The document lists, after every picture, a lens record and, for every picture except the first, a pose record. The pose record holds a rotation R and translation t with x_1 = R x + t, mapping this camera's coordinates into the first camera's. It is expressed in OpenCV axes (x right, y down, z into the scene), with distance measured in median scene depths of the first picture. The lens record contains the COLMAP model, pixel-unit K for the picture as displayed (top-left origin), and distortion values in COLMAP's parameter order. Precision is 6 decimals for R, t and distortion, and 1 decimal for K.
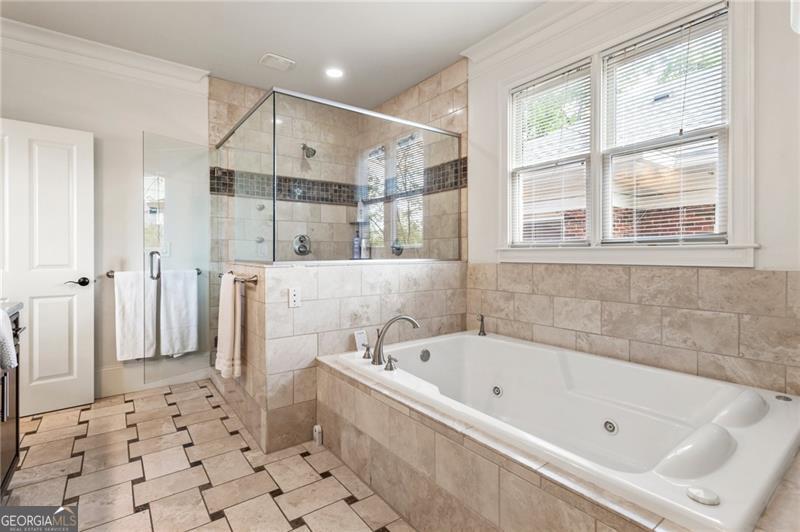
lens RADIAL K [[387.6, 0, 398.2], [0, 387.6, 254.3], [0, 0, 1]] dist [-0.001276, 0.001692]
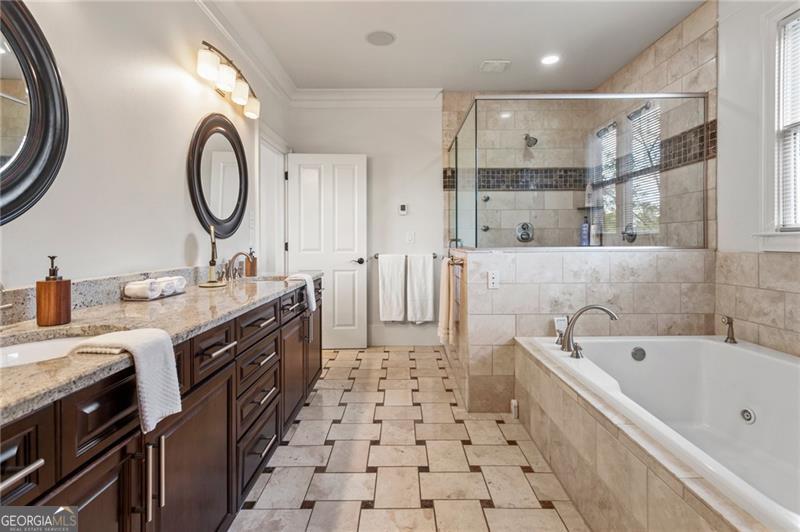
lens RADIAL K [[387.6, 0, 392.9], [0, 387.6, 243.8], [0, 0, 1]] dist [-0.001276, 0.001692]
pose [[0.793190, 0.001877, -0.608971, 0.151049], [0.001308, 0.999988, 0.004785, 0.001017], [0.608972, -0.004592, 0.793178, -0.050004]]
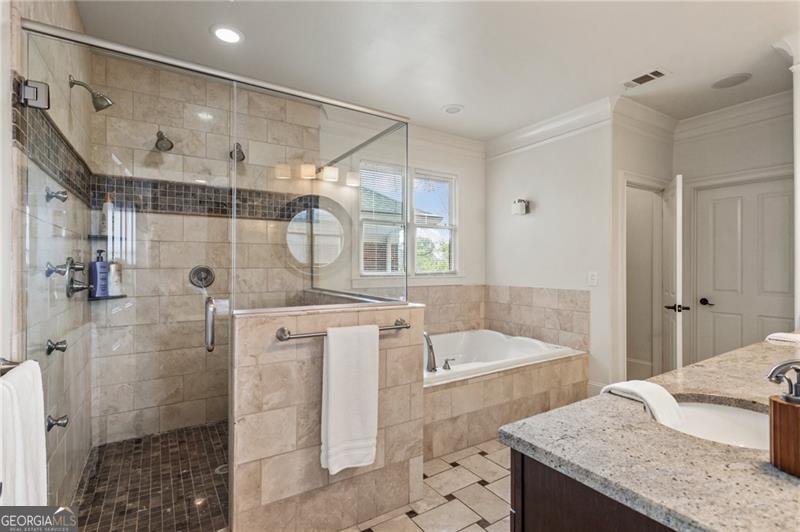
lens RADIAL K [[387.6, 0, 398.8], [0, 387.6, 268.0], [0, 0, 1]] dist [-0.001276, 0.001692]
pose [[0.060384, -0.003293, 0.998170, -1.038010], [0.002687, 0.999991, 0.003136, -0.052850], [-0.998172, 0.002493, 0.060392, 0.787872]]
